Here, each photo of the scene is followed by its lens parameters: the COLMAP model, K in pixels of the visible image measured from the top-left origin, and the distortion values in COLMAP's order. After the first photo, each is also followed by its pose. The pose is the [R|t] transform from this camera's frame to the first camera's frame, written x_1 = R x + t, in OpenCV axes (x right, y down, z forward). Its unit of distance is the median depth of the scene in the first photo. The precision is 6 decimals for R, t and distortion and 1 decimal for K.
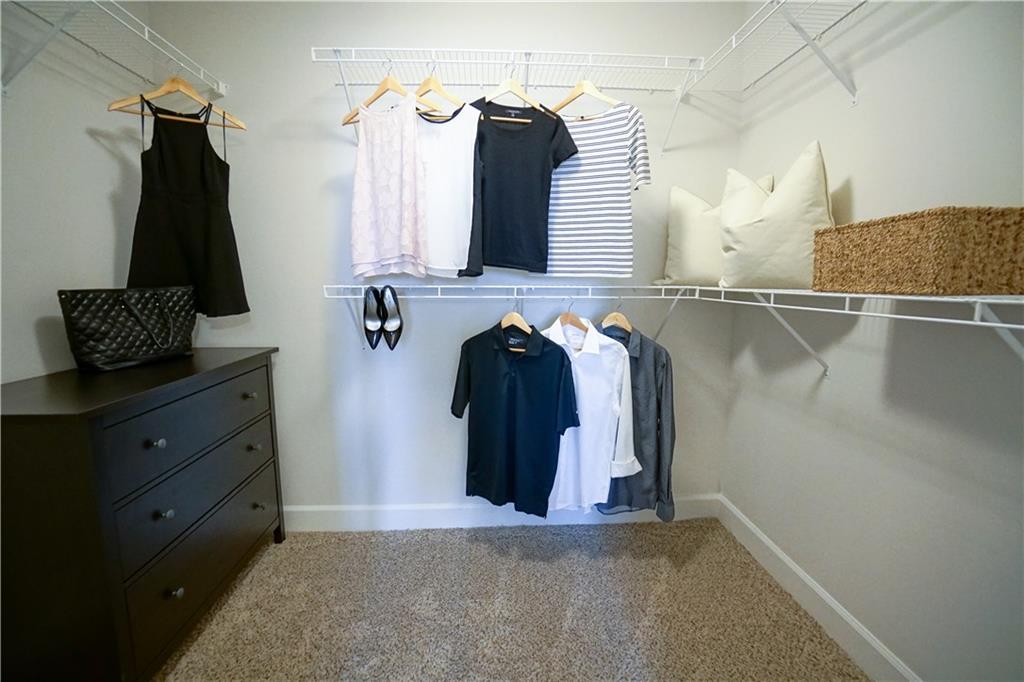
lens RADIAL K [[462.9, 0, 506.8], [0, 462.9, 341.4], [0, 0, 1]] dist [-0.020421, -0.000268]
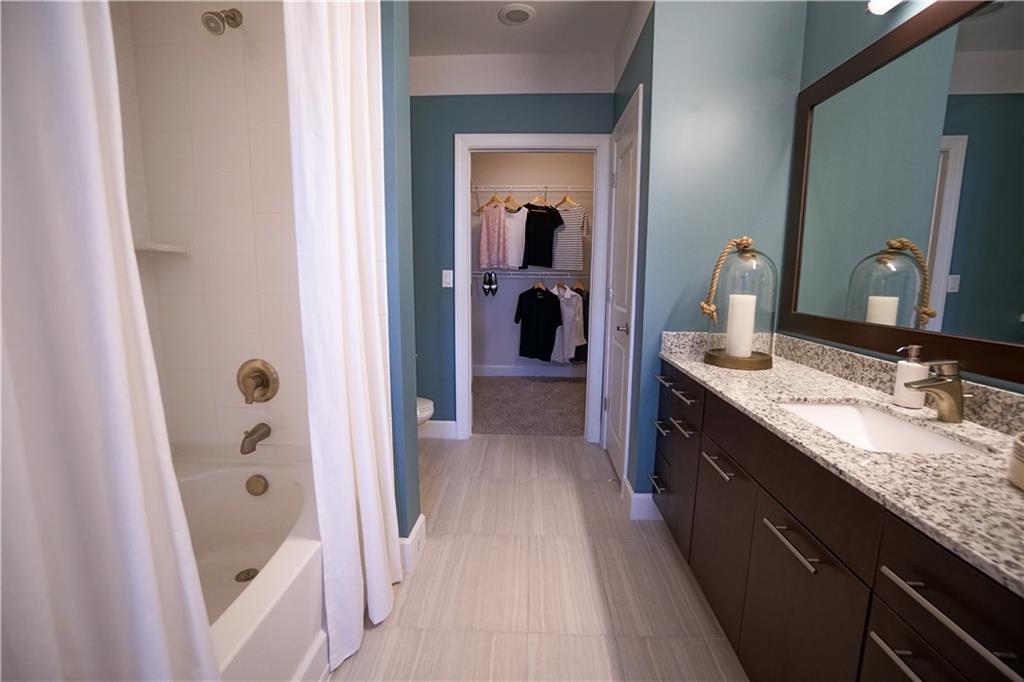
lens RADIAL K [[462.9, 0, 514.7], [0, 462.9, 343.9], [0, 0, 1]] dist [-0.020421, -0.000268]
pose [[0.996443, 0.020367, -0.081774, 0.100174], [-0.018737, 0.999611, 0.020656, 0.239425], [0.082163, -0.019051, 0.996437, -1.682349]]
